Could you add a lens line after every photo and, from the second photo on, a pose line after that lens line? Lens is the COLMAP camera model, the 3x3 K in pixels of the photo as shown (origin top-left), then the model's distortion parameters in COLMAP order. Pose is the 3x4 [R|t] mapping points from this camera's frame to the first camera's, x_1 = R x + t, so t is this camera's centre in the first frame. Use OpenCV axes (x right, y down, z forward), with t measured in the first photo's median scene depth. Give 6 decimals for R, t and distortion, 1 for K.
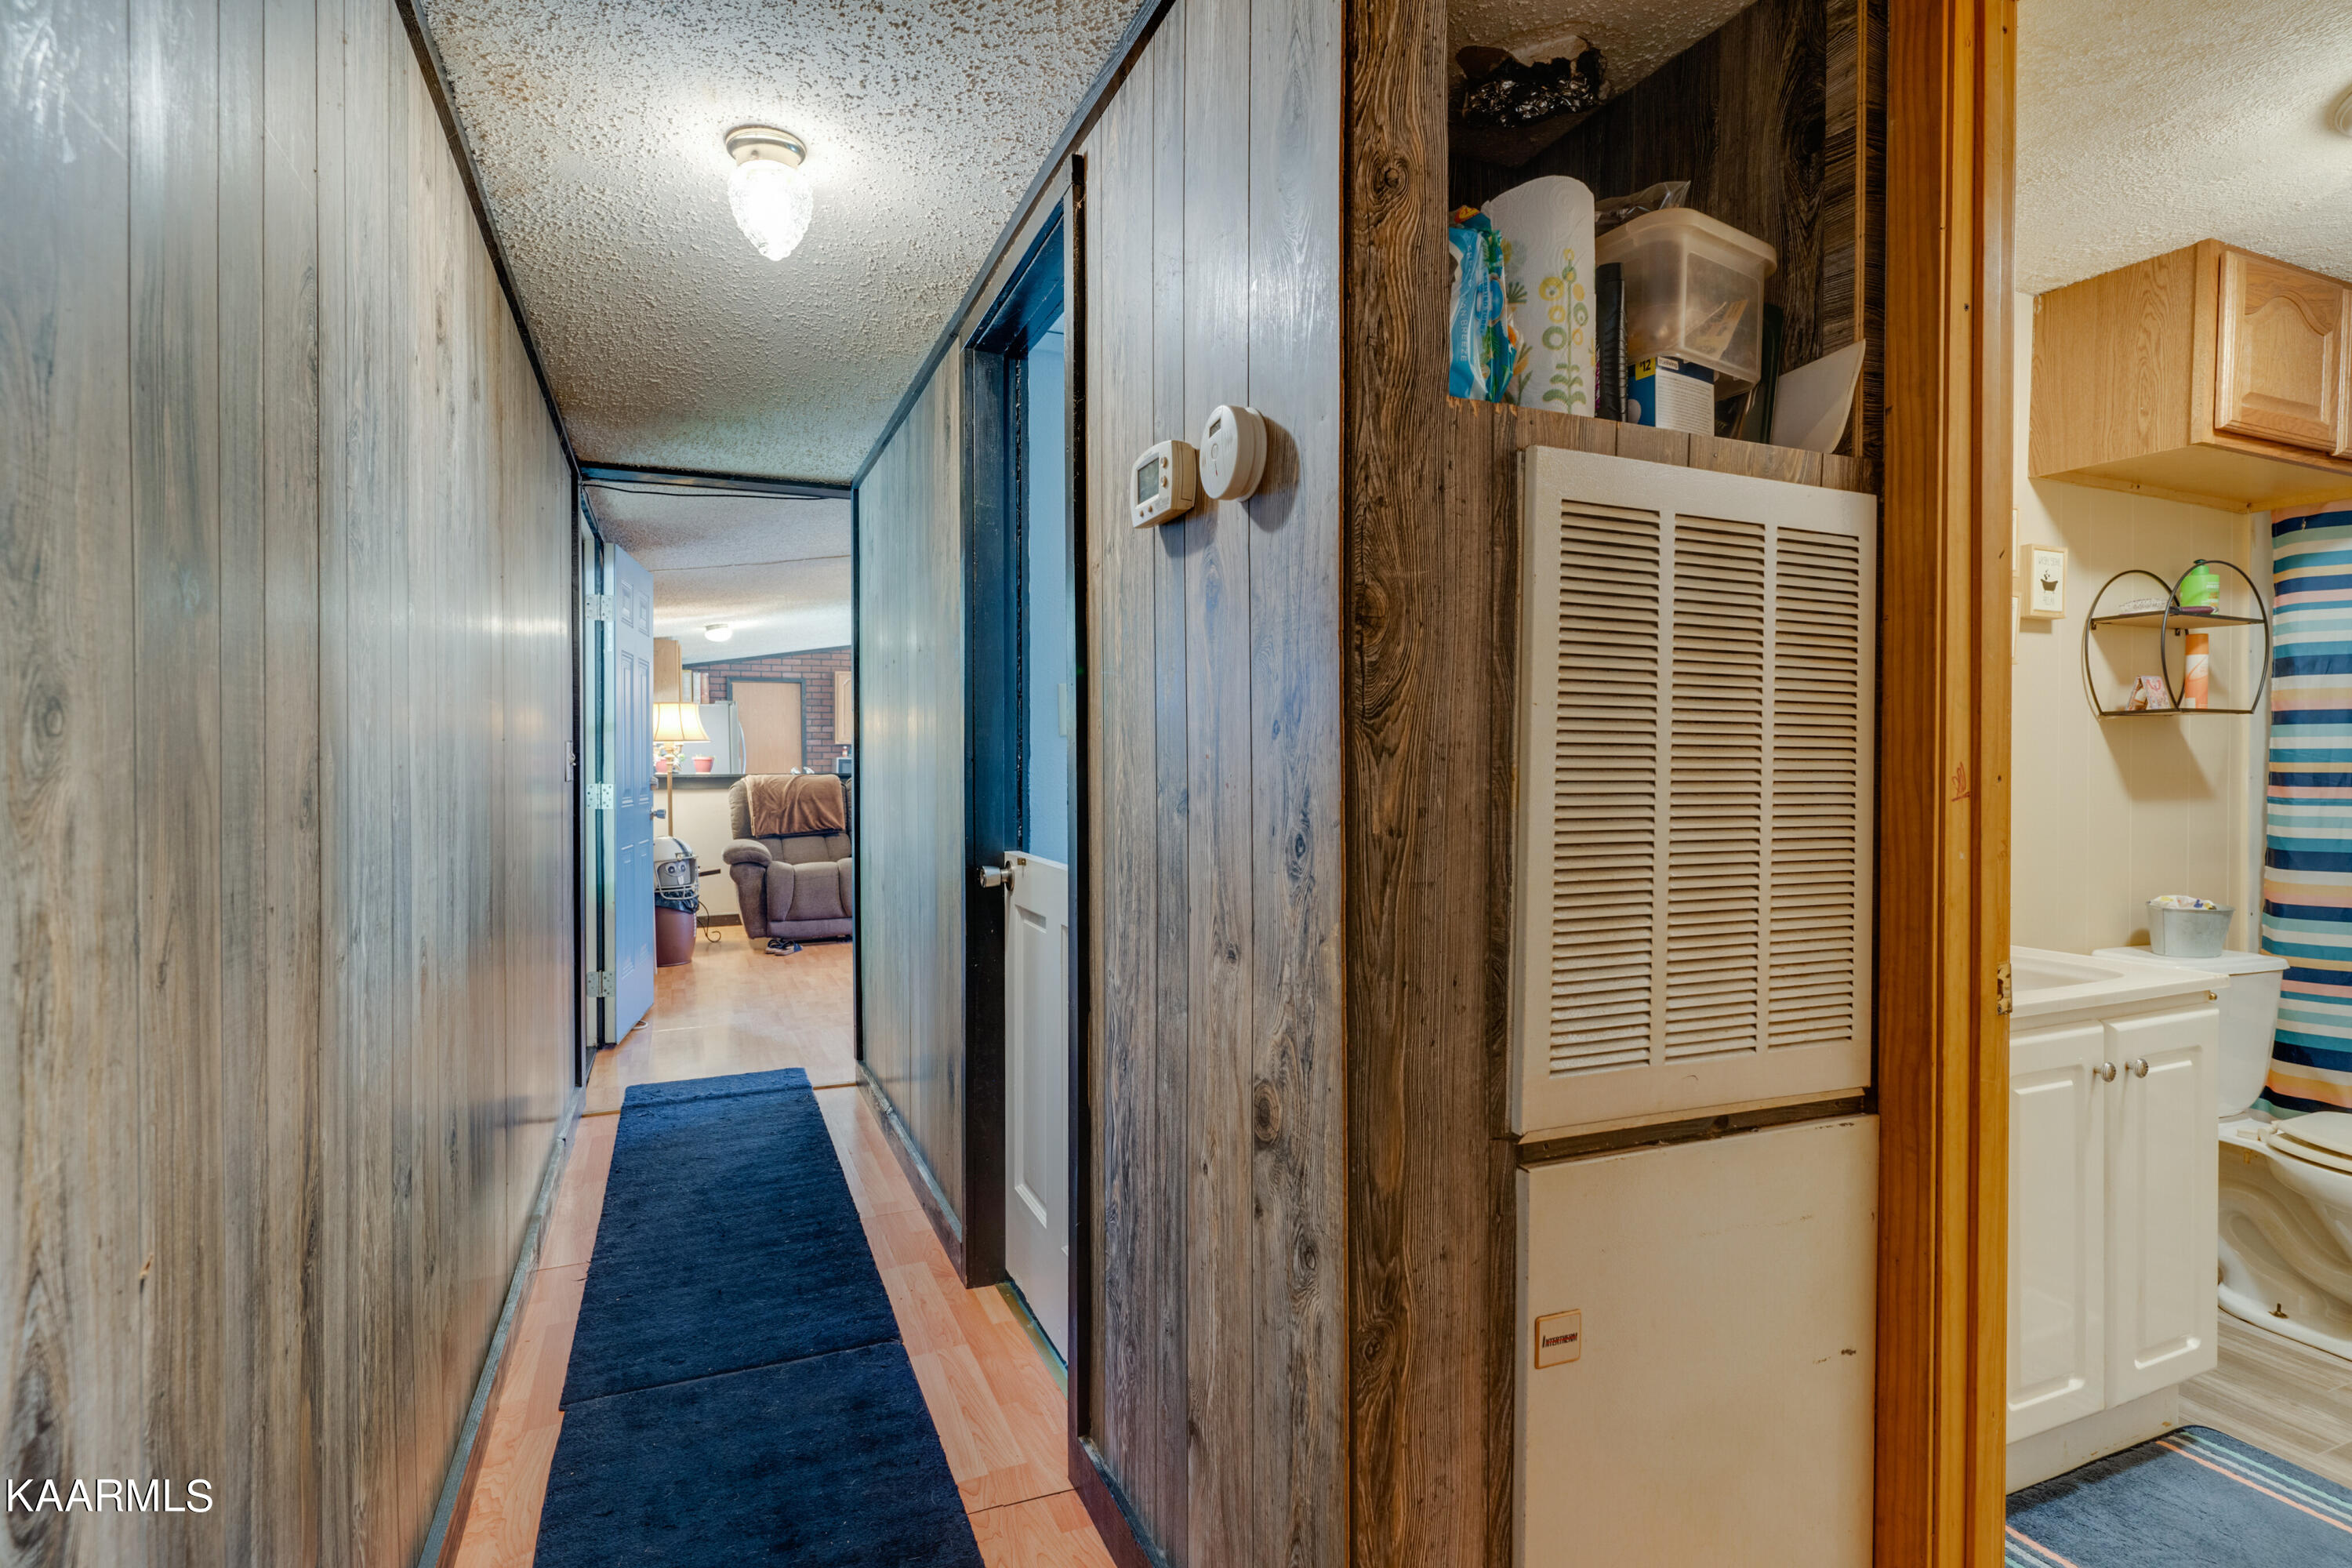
lens RADIAL K [[1135.1, 0, 1162.7], [0, 1135.1, 774.4], [0, 0, 1]] dist [0.003040, 0.000627]
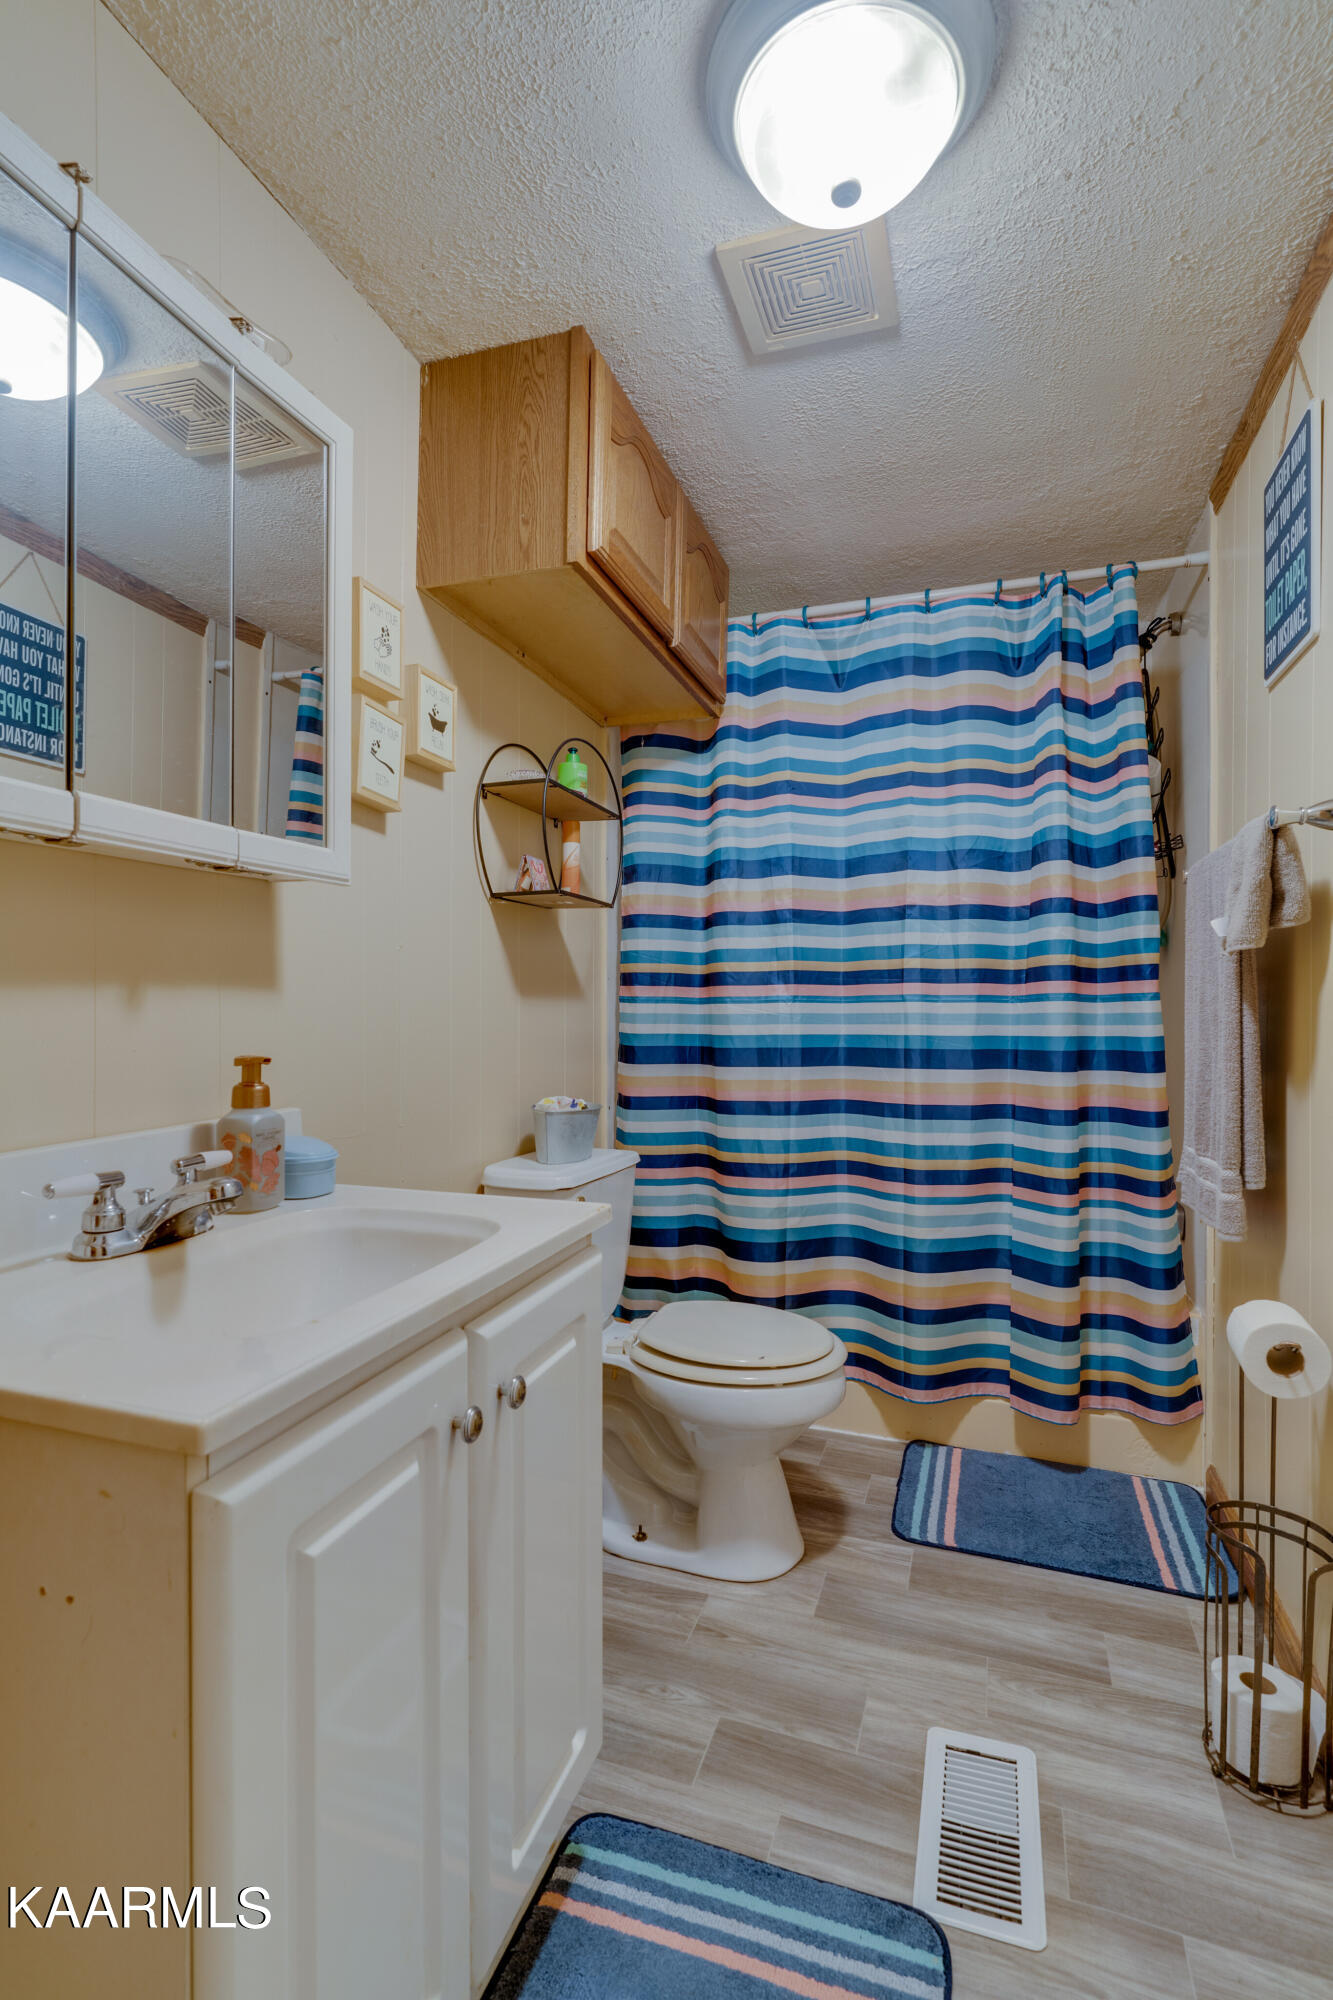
lens RADIAL K [[951.1, 0, 654.3], [0, 951.1, 1000.0], [0, 0, 1]] dist [-0.014024, -0.000228]
pose [[0.672941, 0.005036, 0.739679, 0.380406], [0.006764, 0.999893, -0.012961, 0.039291], [-0.739665, 0.013726, 0.672835, 0.429644]]
